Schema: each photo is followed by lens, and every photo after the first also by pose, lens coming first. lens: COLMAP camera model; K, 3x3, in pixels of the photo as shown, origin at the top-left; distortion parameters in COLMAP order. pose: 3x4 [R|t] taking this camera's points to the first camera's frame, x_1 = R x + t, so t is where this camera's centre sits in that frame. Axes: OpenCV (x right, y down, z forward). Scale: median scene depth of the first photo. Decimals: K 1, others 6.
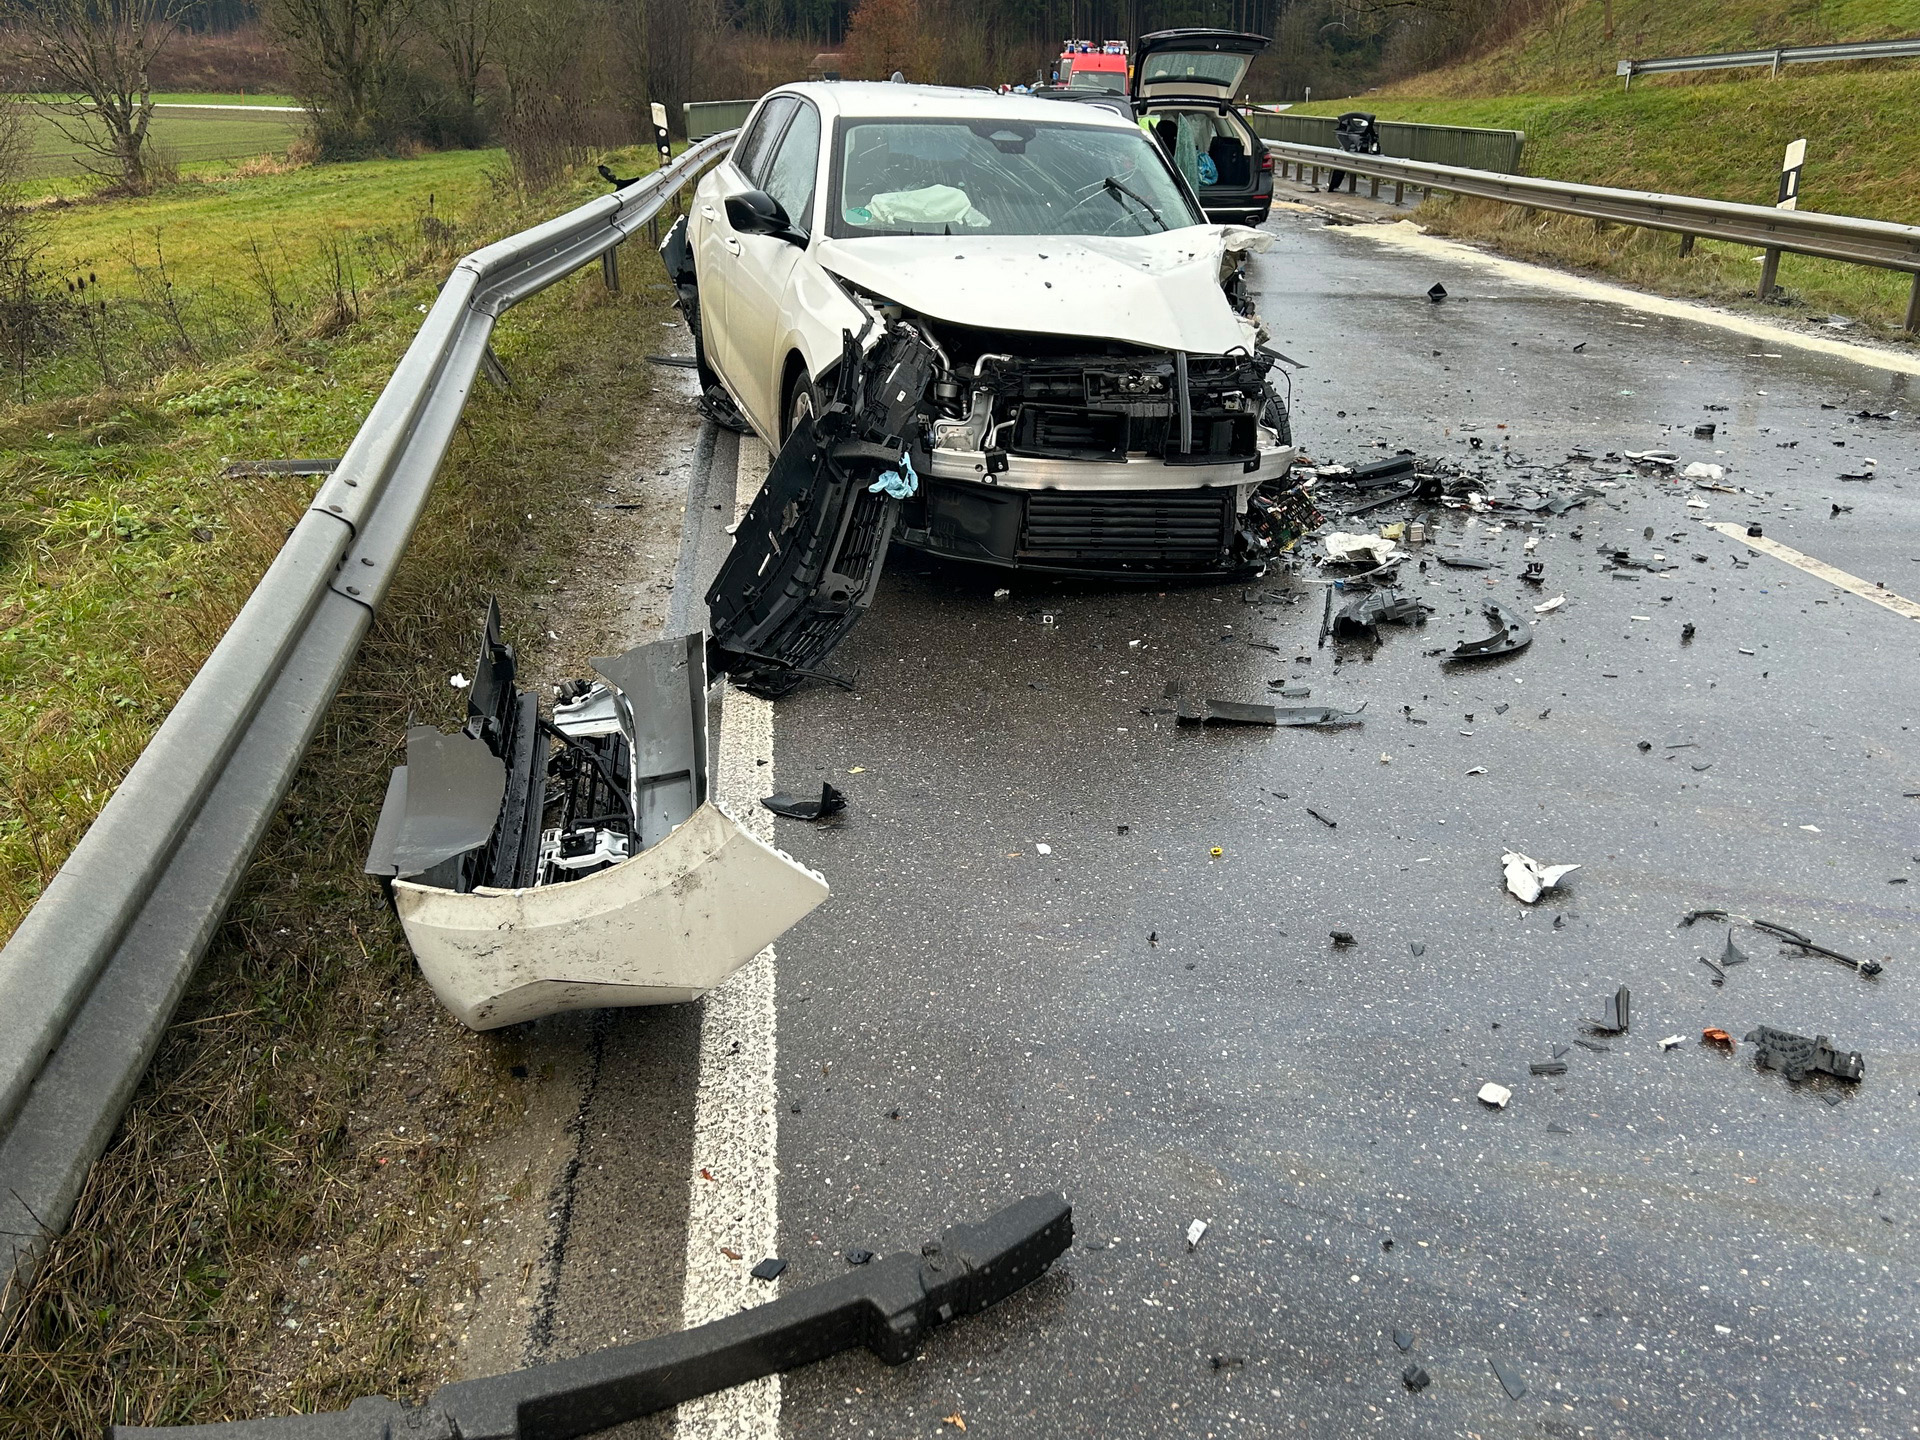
lens RADIAL K [[1708.1, 0, 960.0], [0, 1708.1, 720.0], [0, 0, 1]] dist [0.148390, -0.286195]
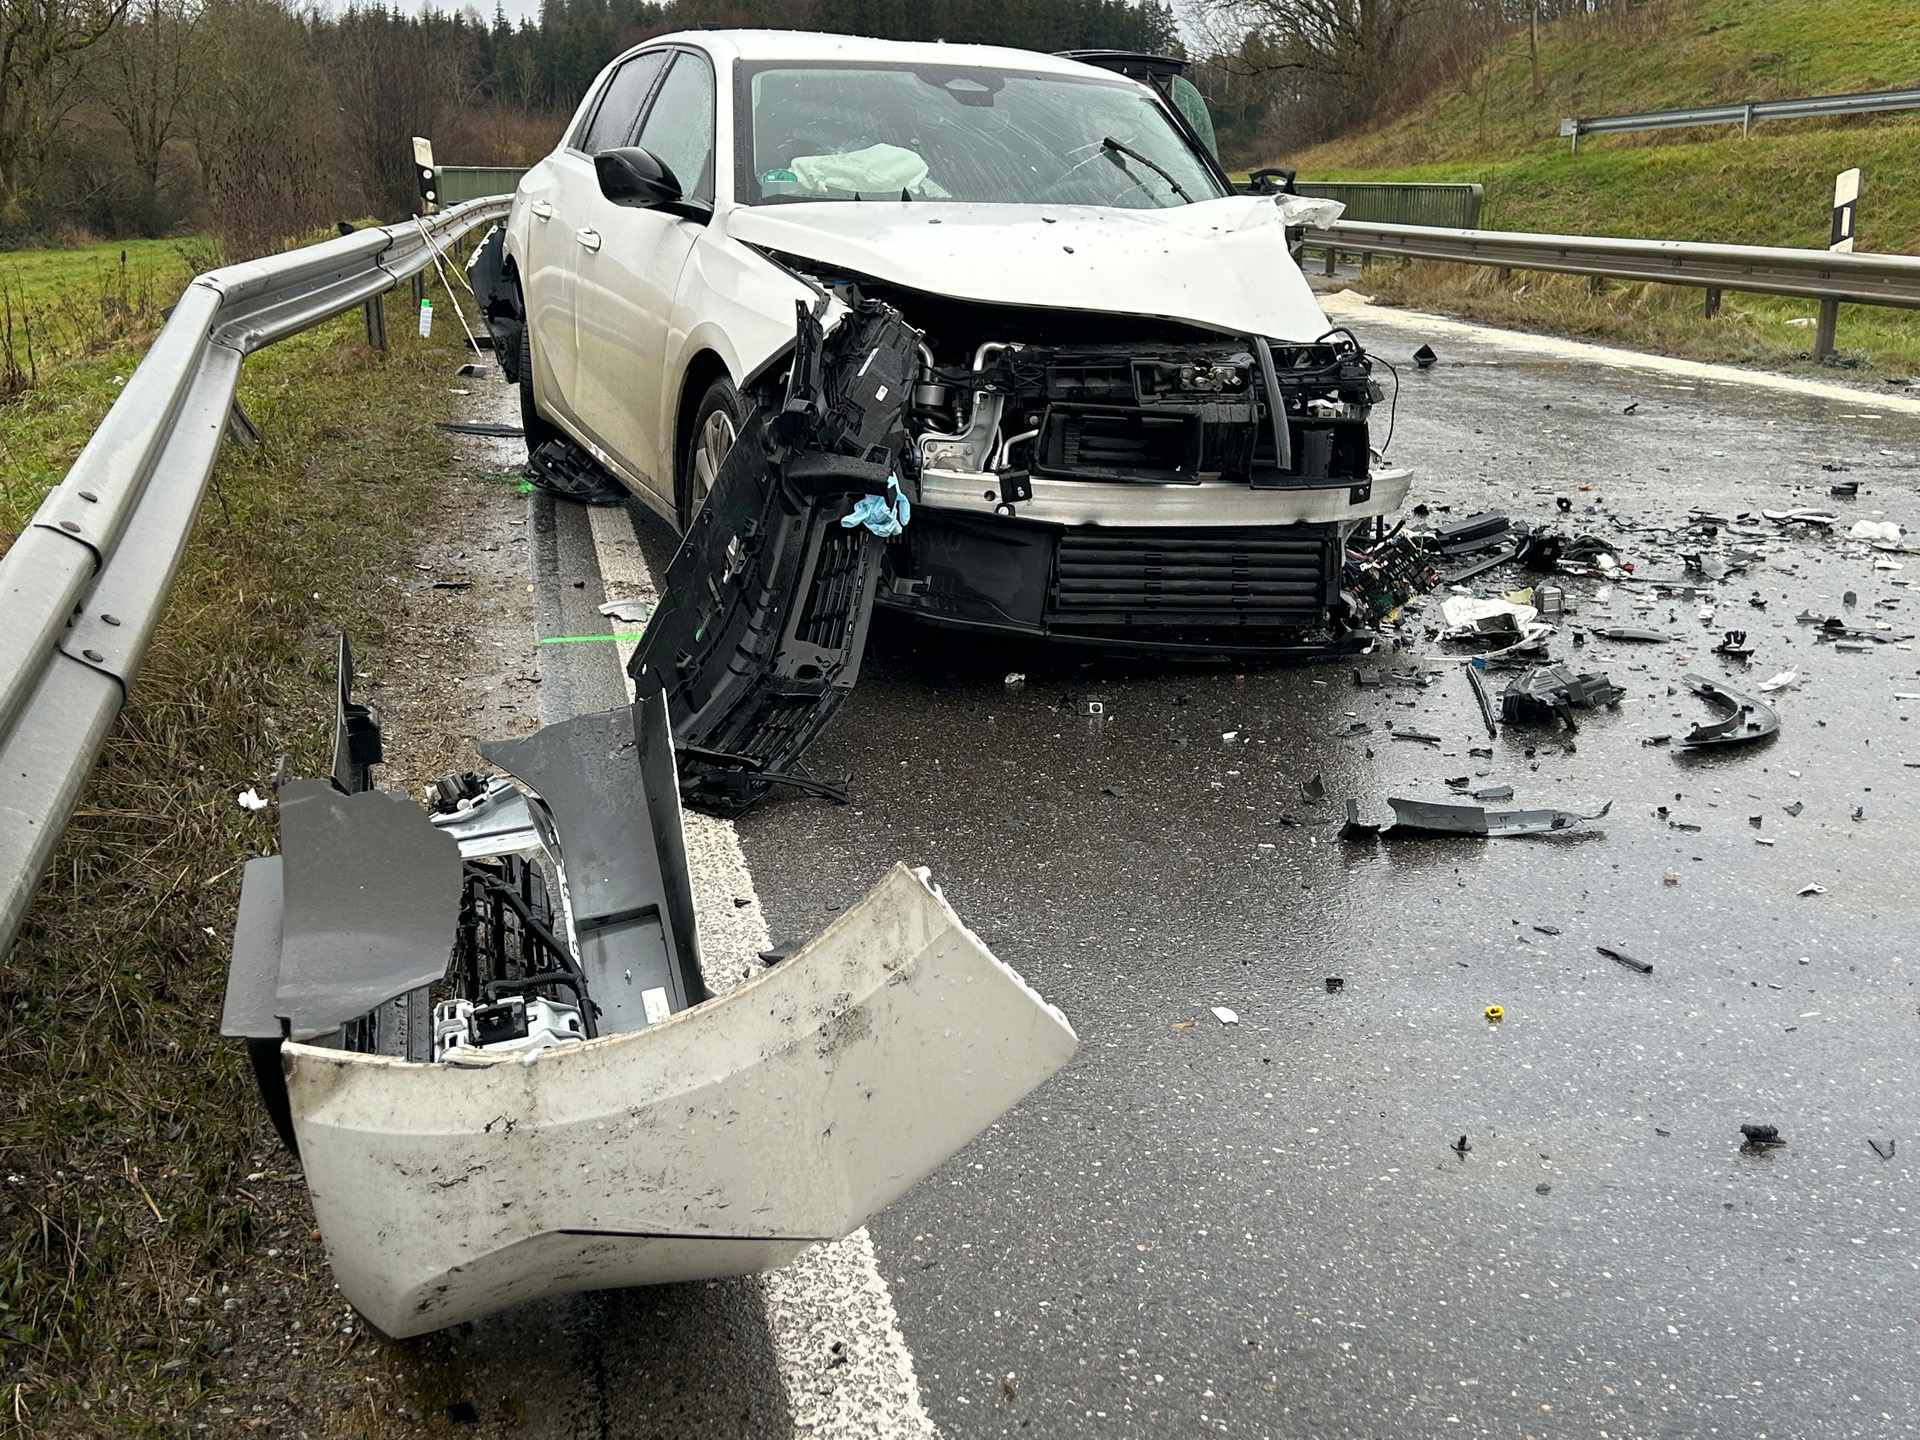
lens RADIAL K [[2045.1, 0, 872.8], [0, 2045.1, 720.1], [0, 0, 1]] dist [0.186344, -0.448255]
pose [[0.996881, -0.020452, 0.076218, -0.100411], [0.029023, 0.993160, -0.113098, 0.036679], [-0.073384, 0.114957, 0.990656, 0.180042]]
